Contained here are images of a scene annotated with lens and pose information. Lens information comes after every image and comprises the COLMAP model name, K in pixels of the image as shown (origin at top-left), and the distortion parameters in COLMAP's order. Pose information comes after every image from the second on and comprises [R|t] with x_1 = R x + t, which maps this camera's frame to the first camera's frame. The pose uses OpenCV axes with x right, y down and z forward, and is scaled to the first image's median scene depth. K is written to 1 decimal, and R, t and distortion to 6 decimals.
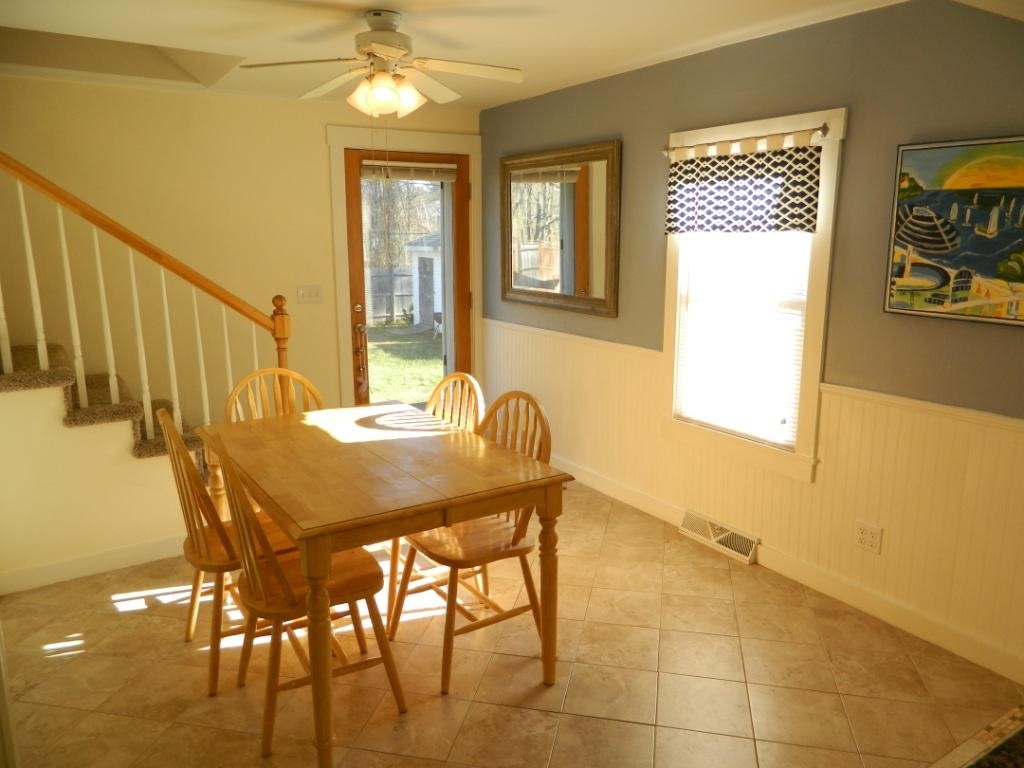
lens RADIAL K [[760.8, 0, 512.1], [0, 760.8, 379.0], [0, 0, 1]] dist [-0.001458, -0.002291]
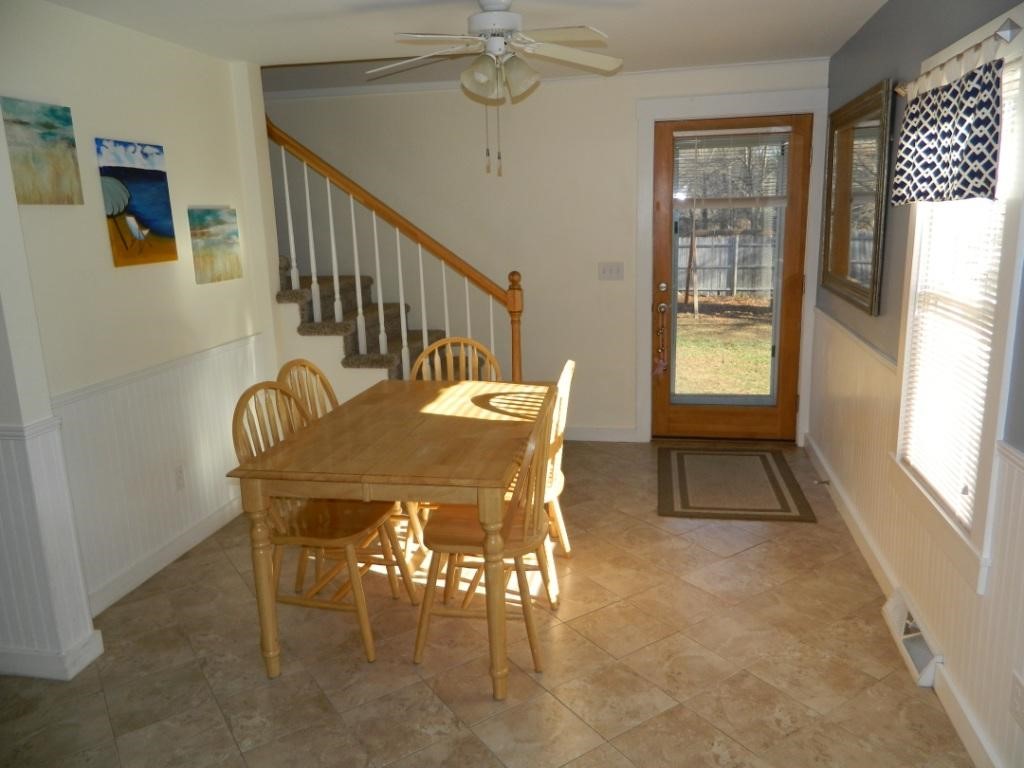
lens RADIAL K [[760.8, 0, 515.9], [0, 760.8, 382.3], [0, 0, 1]] dist [-0.001458, -0.002291]
pose [[0.725057, 0.133712, -0.675584, 0.530006], [-0.108511, 0.990898, 0.079662, -0.049571], [0.680087, 0.015549, 0.732967, 0.267830]]
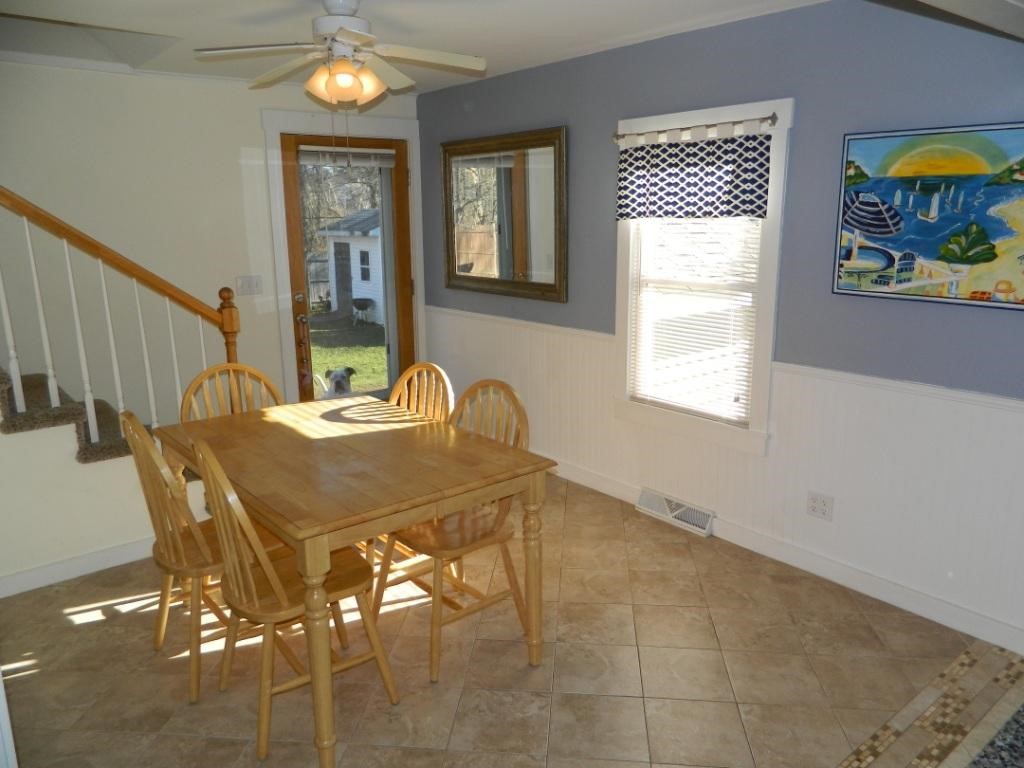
lens RADIAL K [[760.8, 0, 515.0], [0, 760.8, 379.3], [0, 0, 1]] dist [-0.001458, -0.002291]
pose [[0.993159, -0.034145, 0.111665, -0.064729], [0.031608, 0.999202, 0.024412, -0.007270], [-0.112409, -0.020715, 0.993446, -0.003054]]
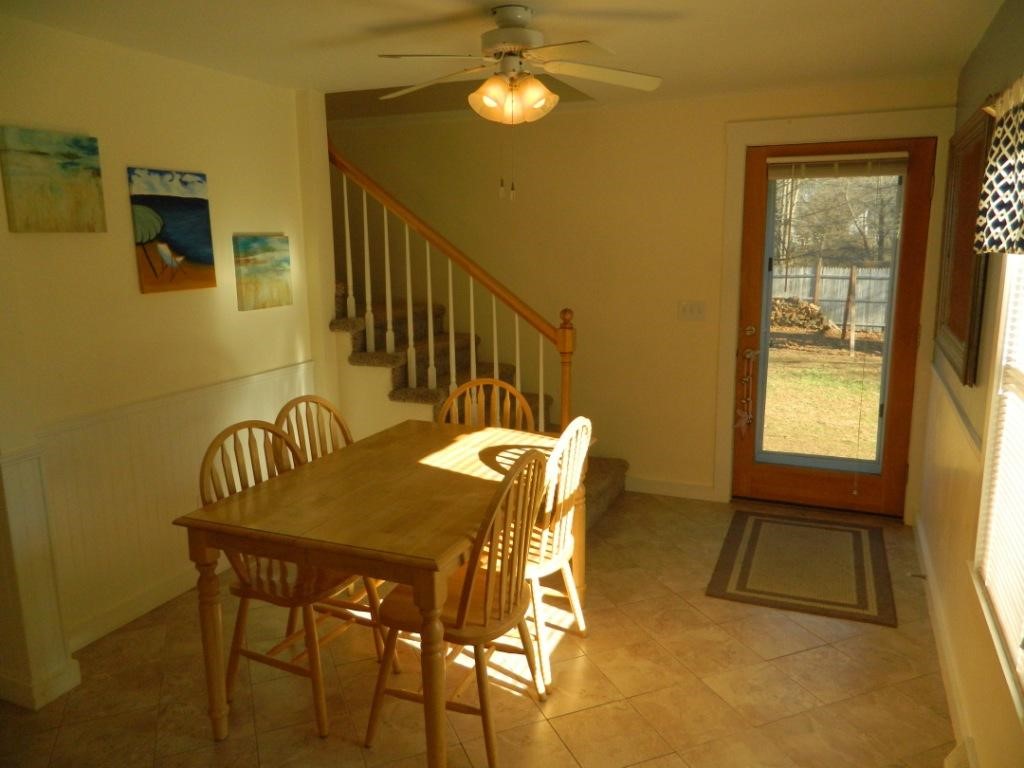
lens RADIAL K [[760.8, 0, 516.0], [0, 760.8, 380.0], [0, 0, 1]] dist [-0.001458, -0.002291]
pose [[0.566348, 0.150103, -0.810382, 0.565912], [-0.152733, 0.985358, 0.075772, -0.101999], [0.809891, 0.080859, 0.580981, 0.464753]]
